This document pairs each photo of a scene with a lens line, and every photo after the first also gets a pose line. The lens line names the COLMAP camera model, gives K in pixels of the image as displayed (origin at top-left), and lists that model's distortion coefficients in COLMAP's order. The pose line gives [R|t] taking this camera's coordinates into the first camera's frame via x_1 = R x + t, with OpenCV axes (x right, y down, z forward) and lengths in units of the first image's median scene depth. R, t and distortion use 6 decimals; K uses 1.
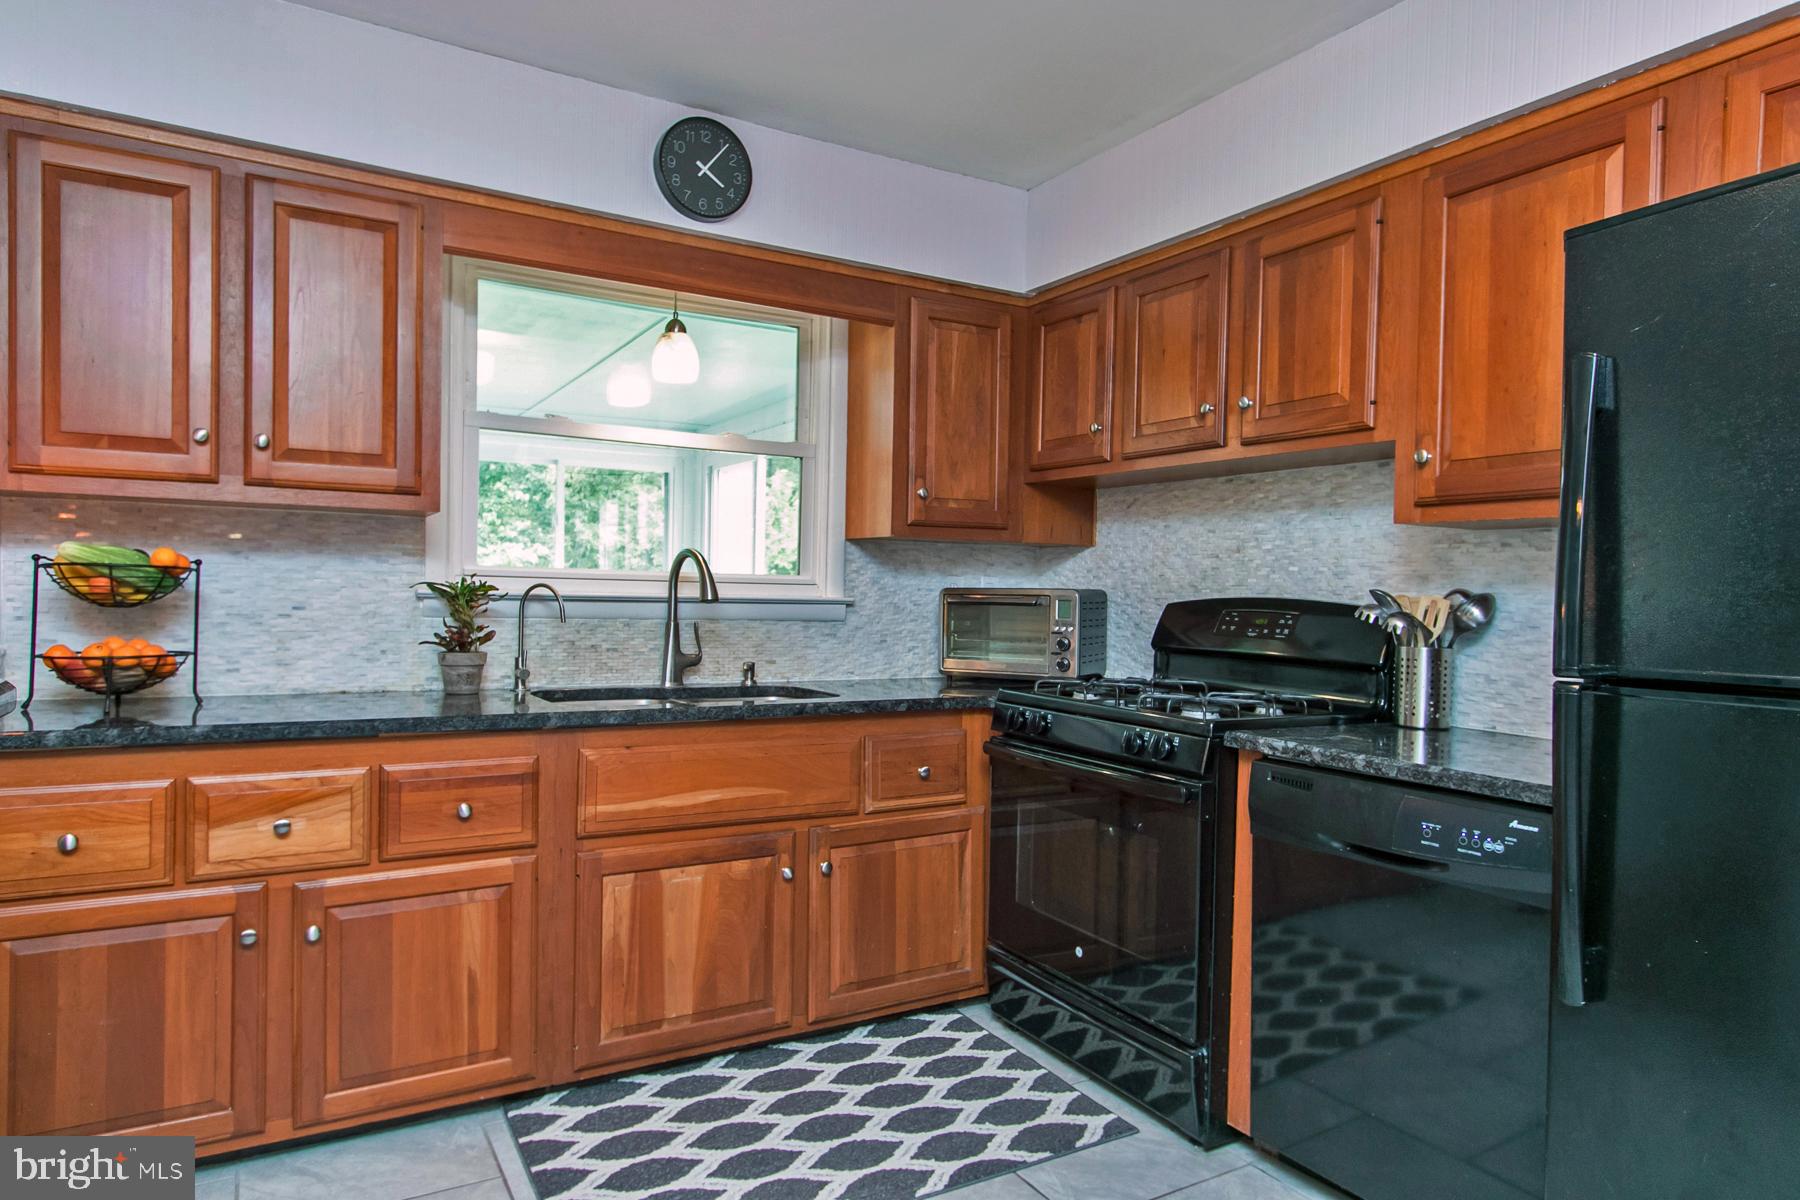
lens RADIAL K [[1057.4, 0, 891.6], [0, 1057.4, 604.1], [0, 0, 1]] dist [0.000940, 0.001781]
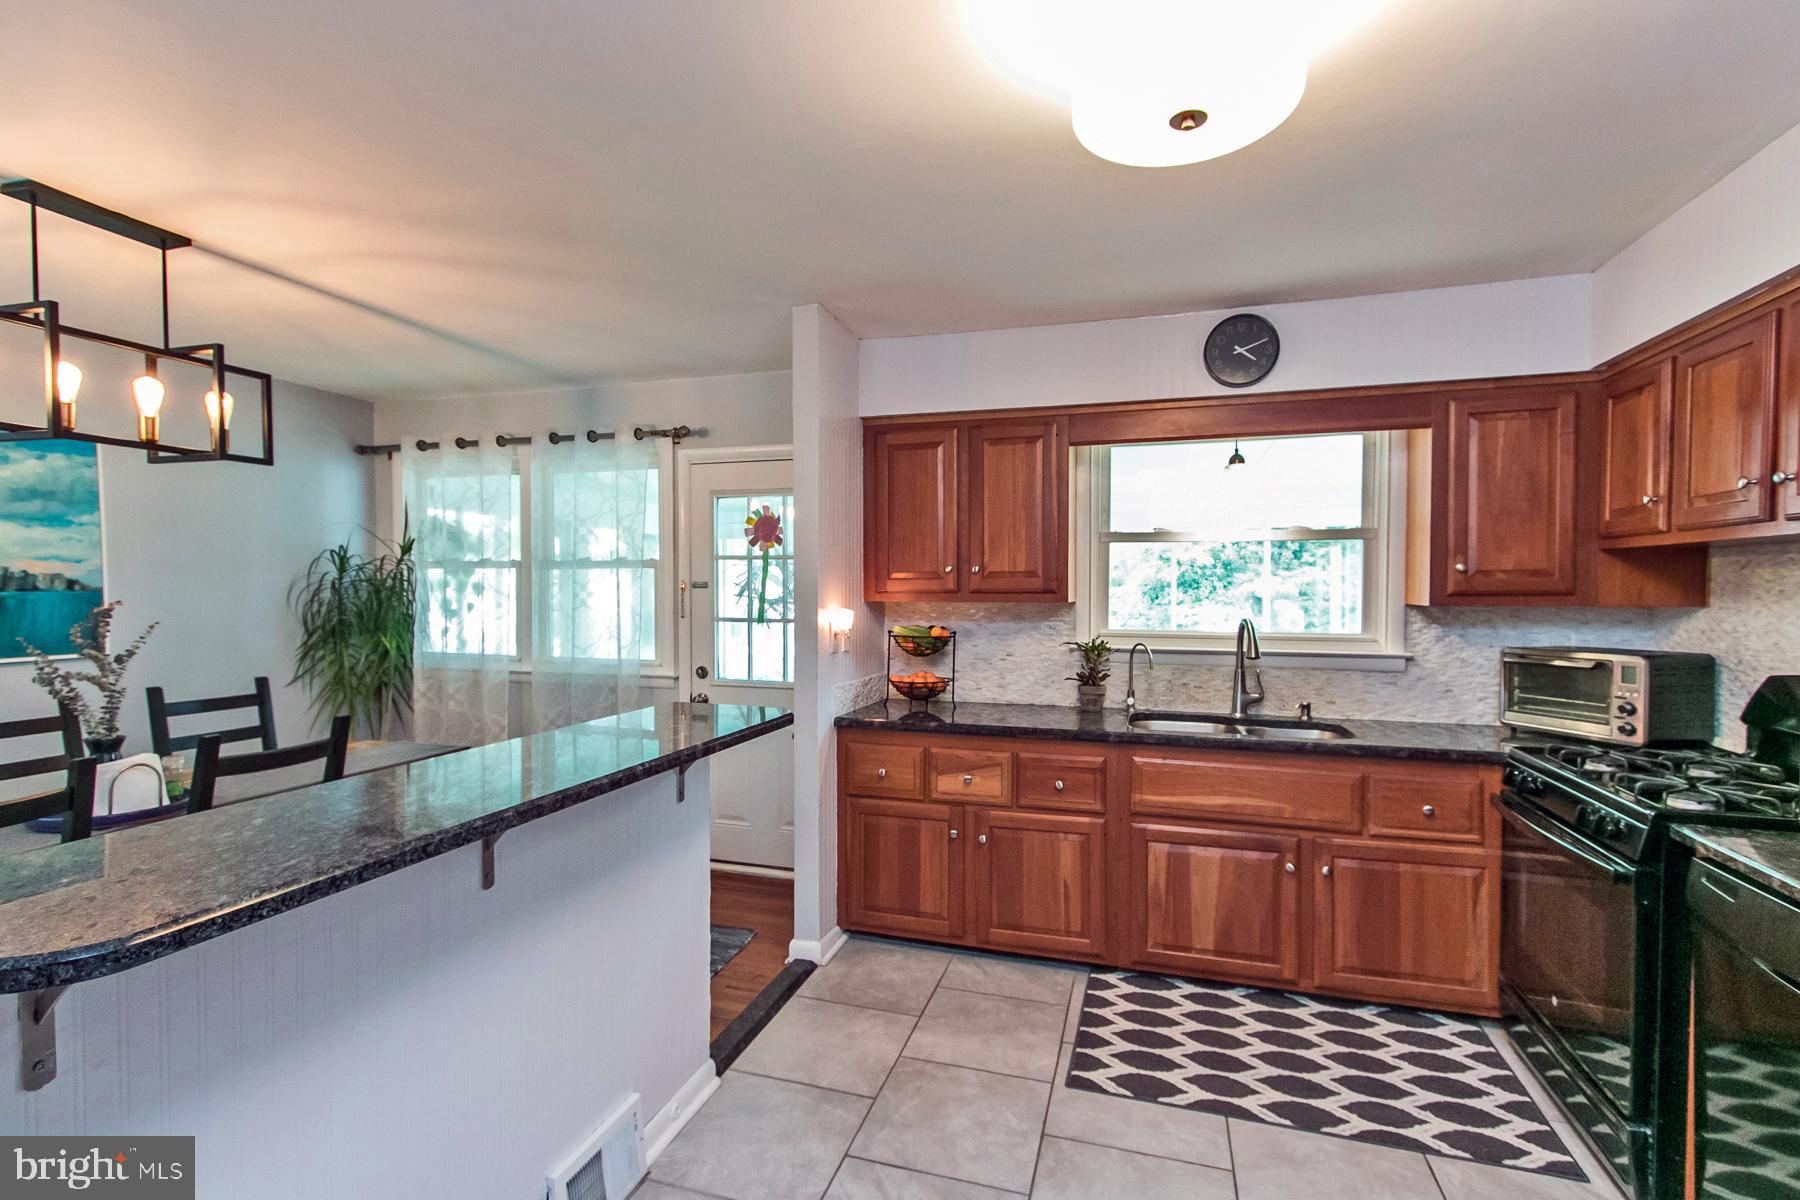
lens RADIAL K [[849.5, 0, 917.4], [0, 849.5, 599.6], [0, 0, 1]] dist [0.005442, 0.000352]
pose [[0.680708, -0.006525, -0.732526, 0.352599], [0.001048, 0.999968, -0.007934, -0.073245], [0.732554, 0.004633, 0.680693, -0.076955]]
